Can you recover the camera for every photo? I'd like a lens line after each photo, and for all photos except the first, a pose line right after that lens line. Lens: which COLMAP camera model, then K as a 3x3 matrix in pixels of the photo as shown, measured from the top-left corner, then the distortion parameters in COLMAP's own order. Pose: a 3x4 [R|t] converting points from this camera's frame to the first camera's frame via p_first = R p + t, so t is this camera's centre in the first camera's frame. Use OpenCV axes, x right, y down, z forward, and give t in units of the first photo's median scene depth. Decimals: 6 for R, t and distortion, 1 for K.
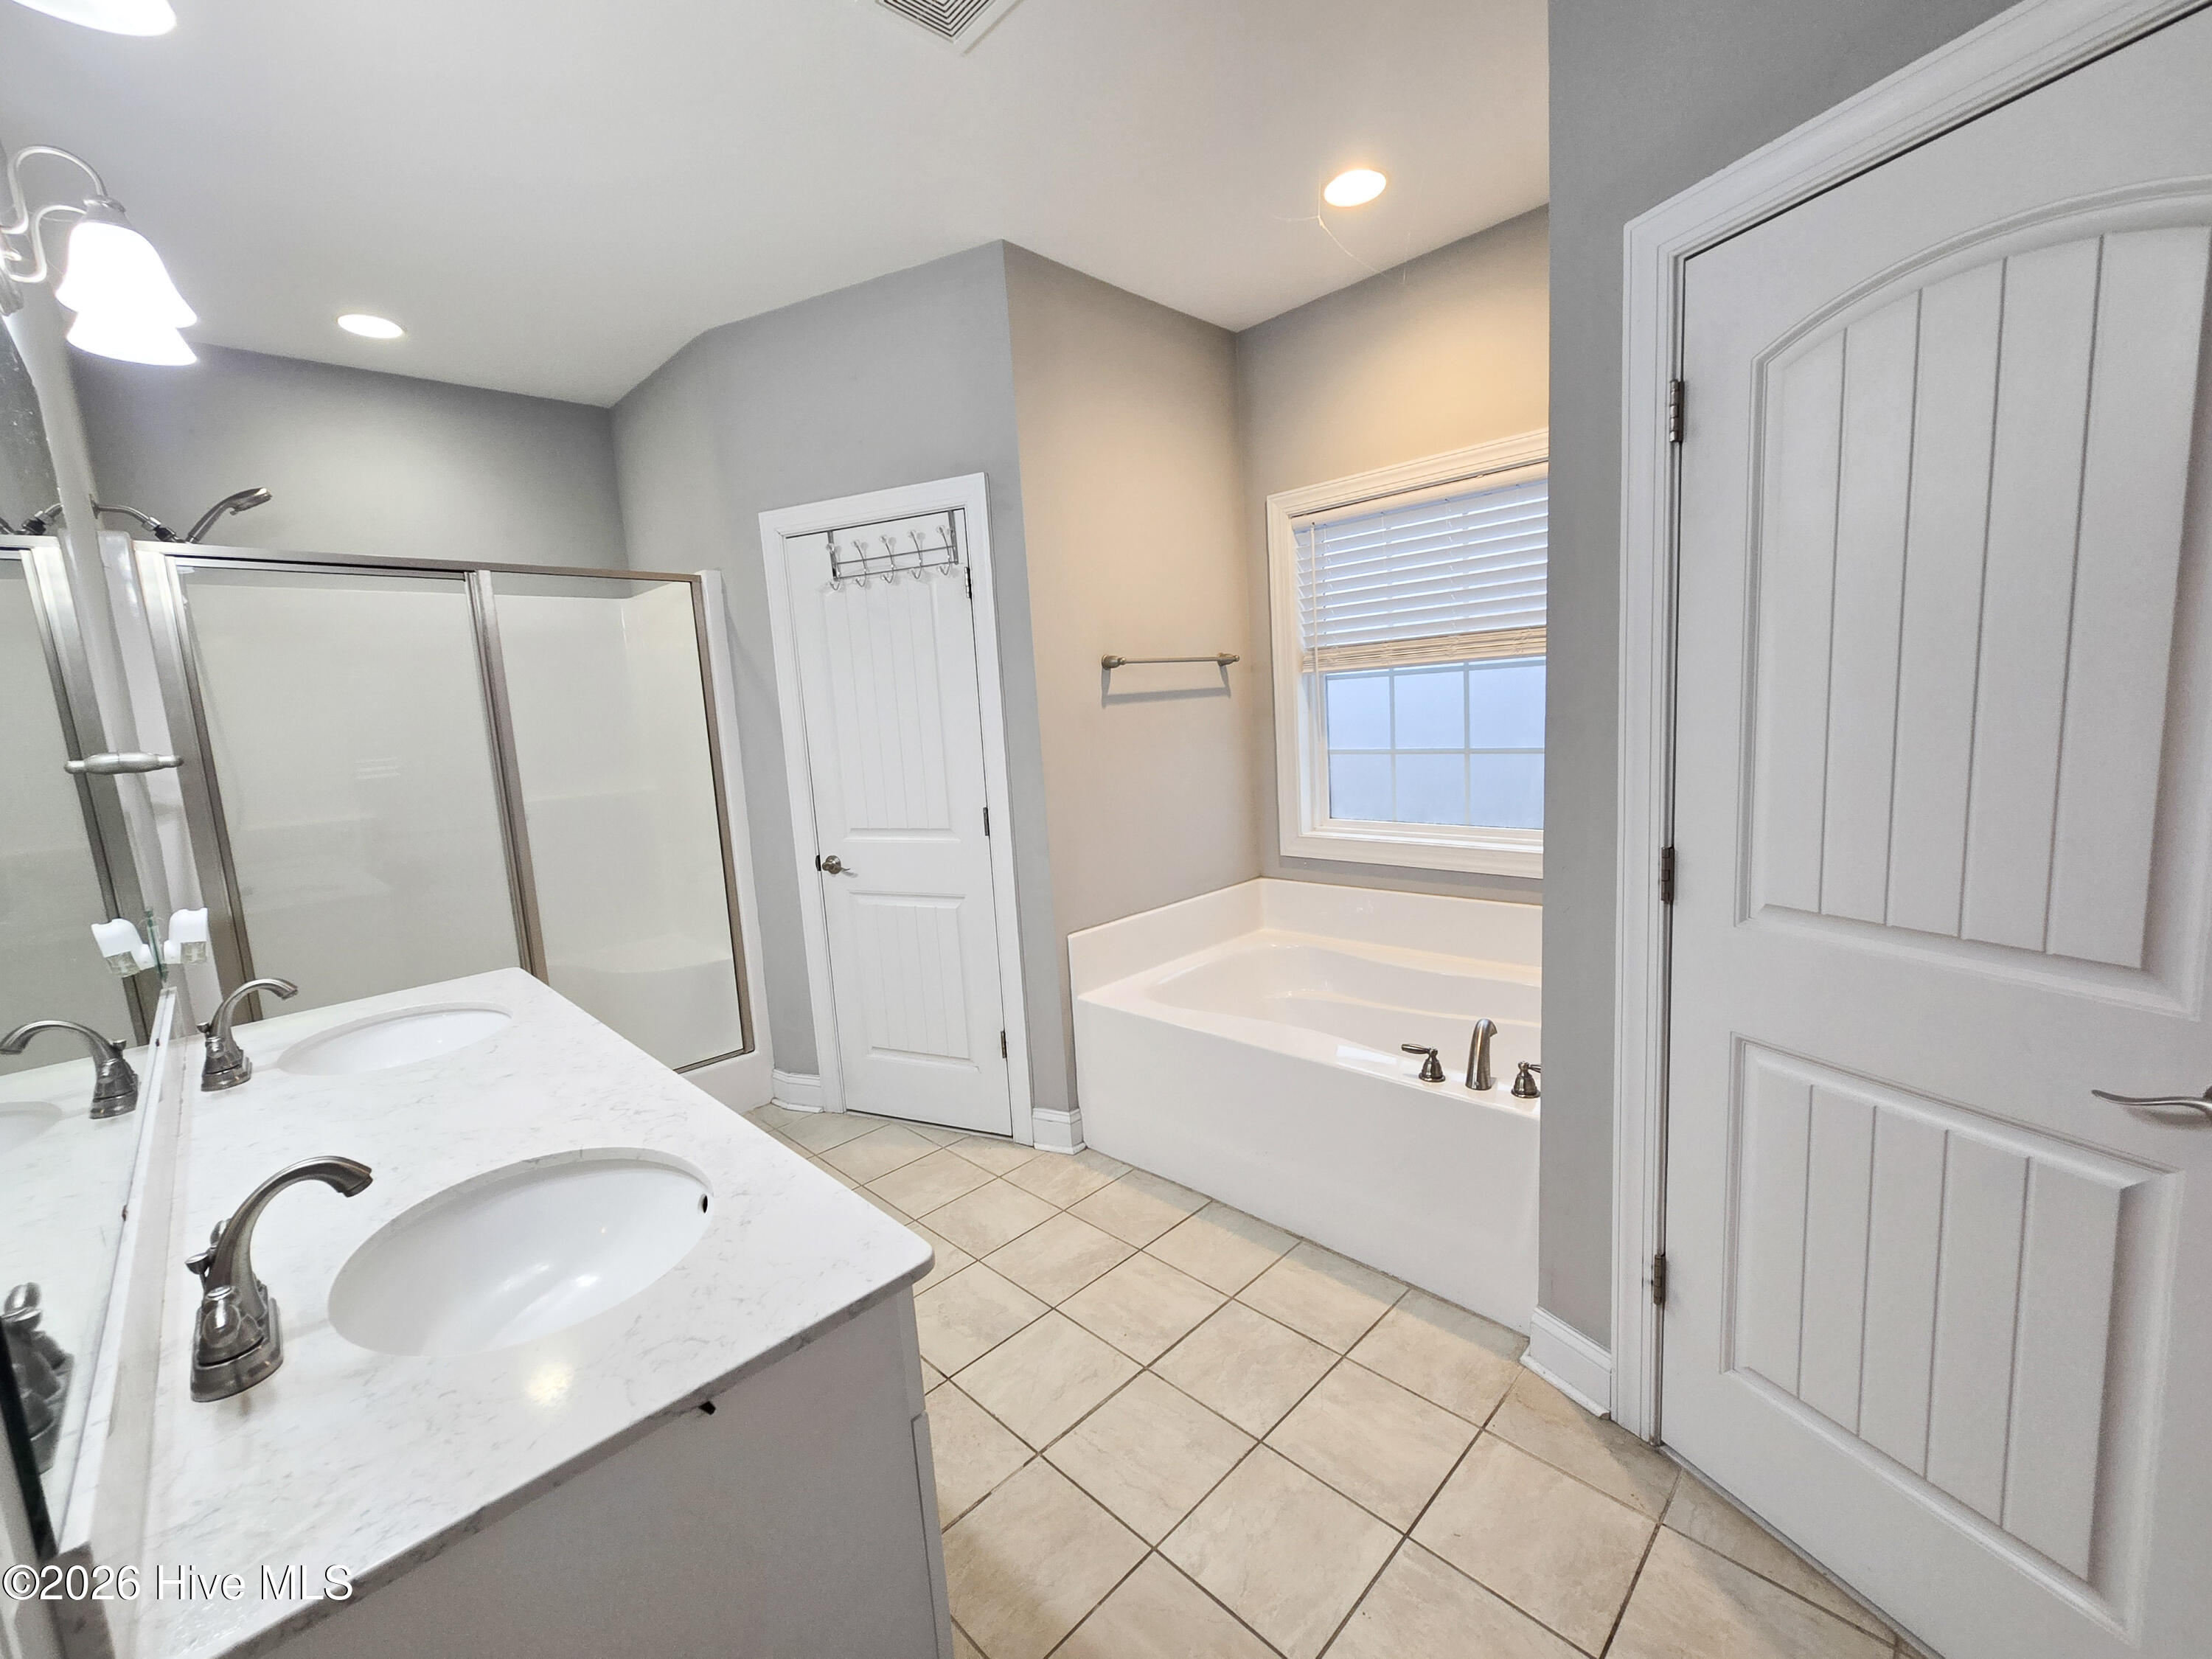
lens RADIAL K [[905.8, 0, 1105.3], [0, 905.8, 824.0], [0, 0, 1]] dist [0.000488, 0.001177]
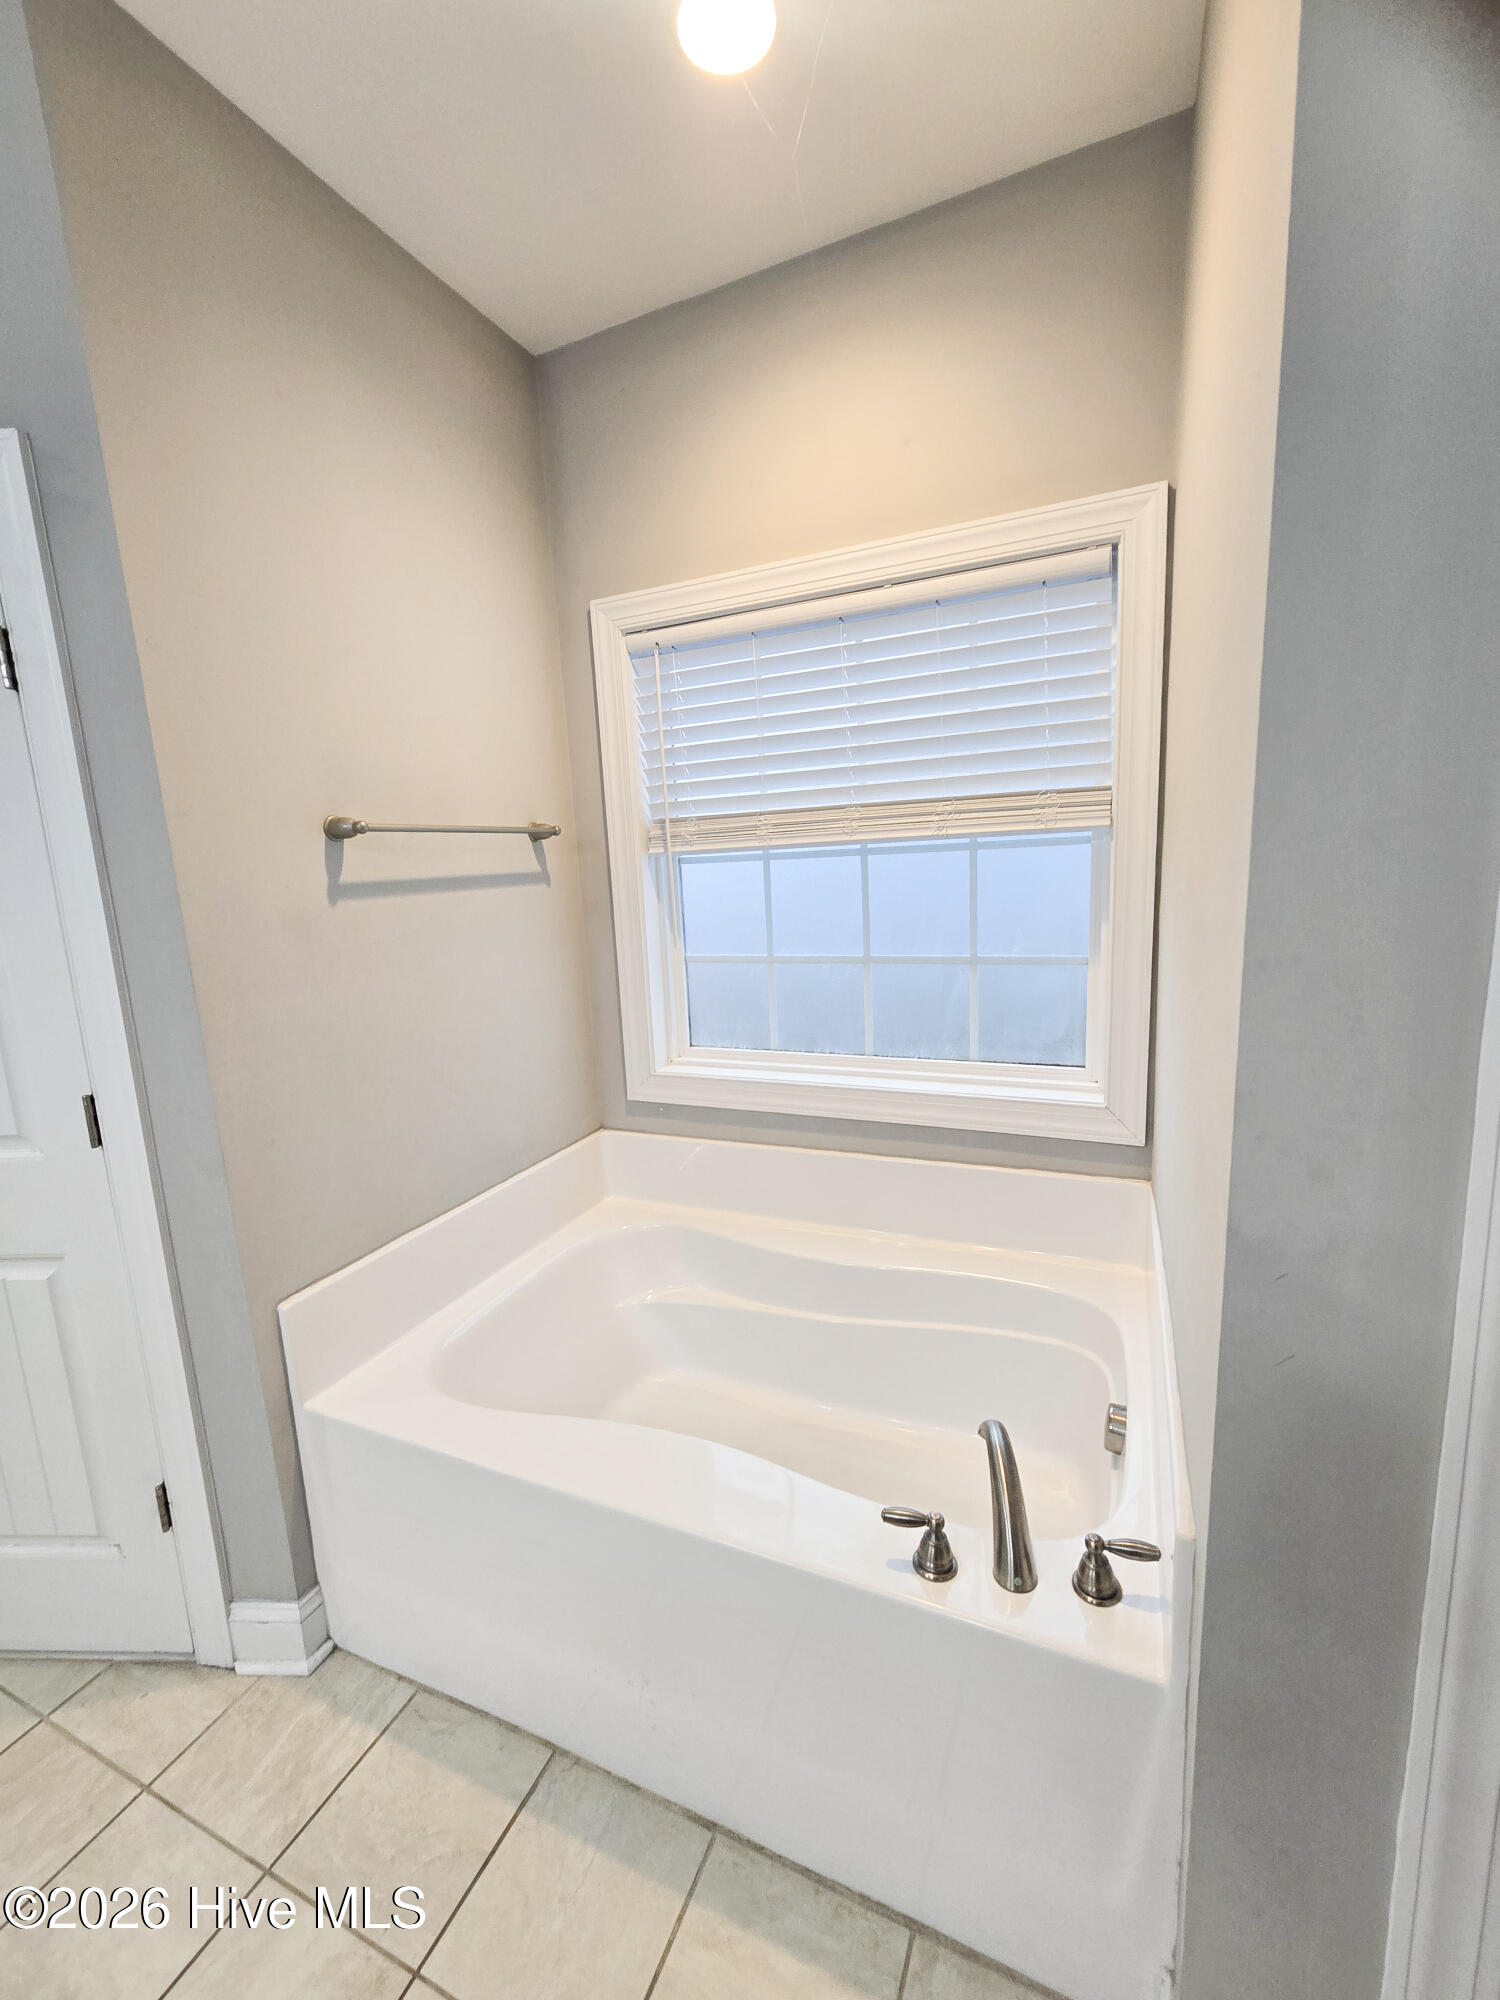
lens RADIAL K [[819.0, 0, 744.9], [0, 819.0, 1001.8], [0, 0, 1]] dist [0.000488, 0.001177]
pose [[0.933777, -0.043361, 0.355219, 0.054544], [0.038486, 0.999043, 0.020783, -0.063070], [-0.355780, -0.005736, 0.934552, 0.385067]]
